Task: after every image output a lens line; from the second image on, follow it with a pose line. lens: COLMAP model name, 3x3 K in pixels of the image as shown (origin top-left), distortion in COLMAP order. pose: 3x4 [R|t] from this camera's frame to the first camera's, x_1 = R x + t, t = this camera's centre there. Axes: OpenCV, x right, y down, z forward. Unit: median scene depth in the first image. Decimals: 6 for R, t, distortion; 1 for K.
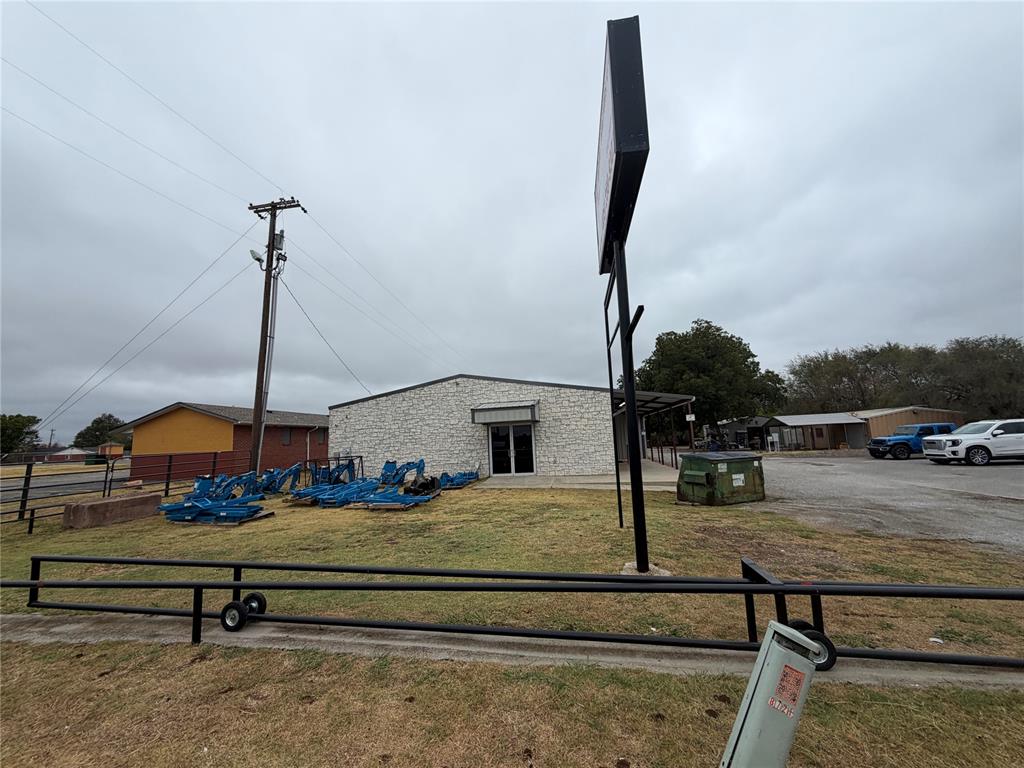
lens RADIAL K [[408.1, 0, 508.8], [0, 408.1, 383.4], [0, 0, 1]] dist [0.000544, -0.000200]
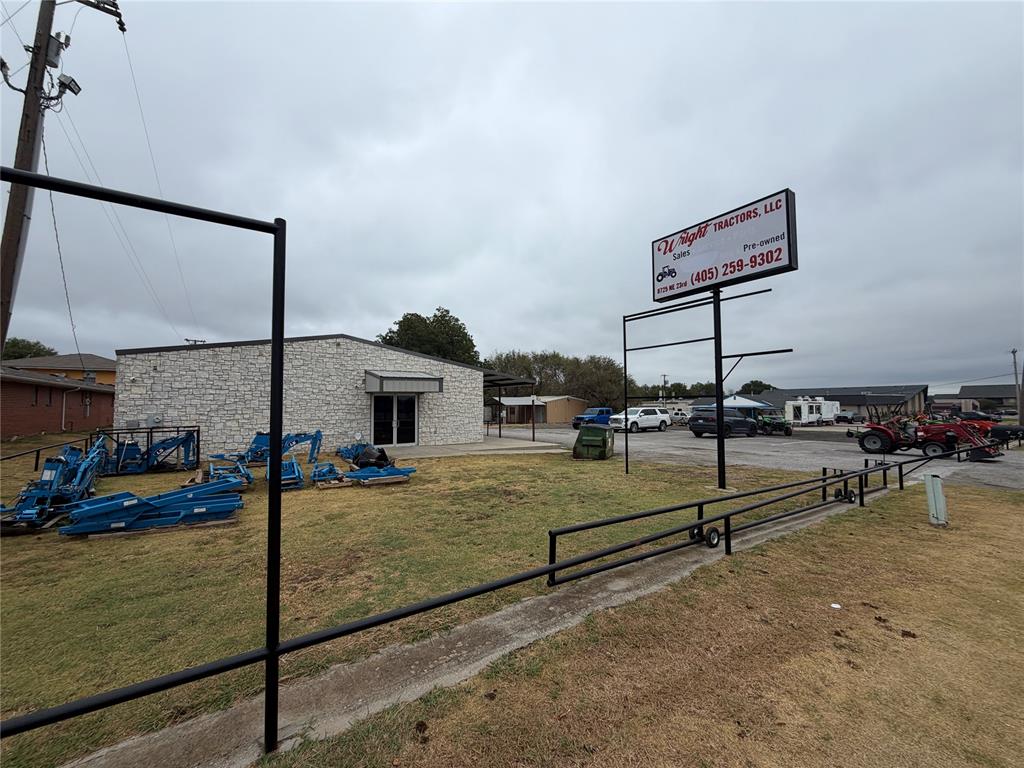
lens RADIAL K [[408.1, 0, 508.8], [0, 408.1, 383.4], [0, 0, 1]] dist [0.000544, -0.000200]
pose [[0.721303, 0.076161, 0.688419, -0.472604], [-0.121137, 0.992488, 0.017123, 0.025146], [-0.681944, -0.095744, 0.725111, 0.113900]]
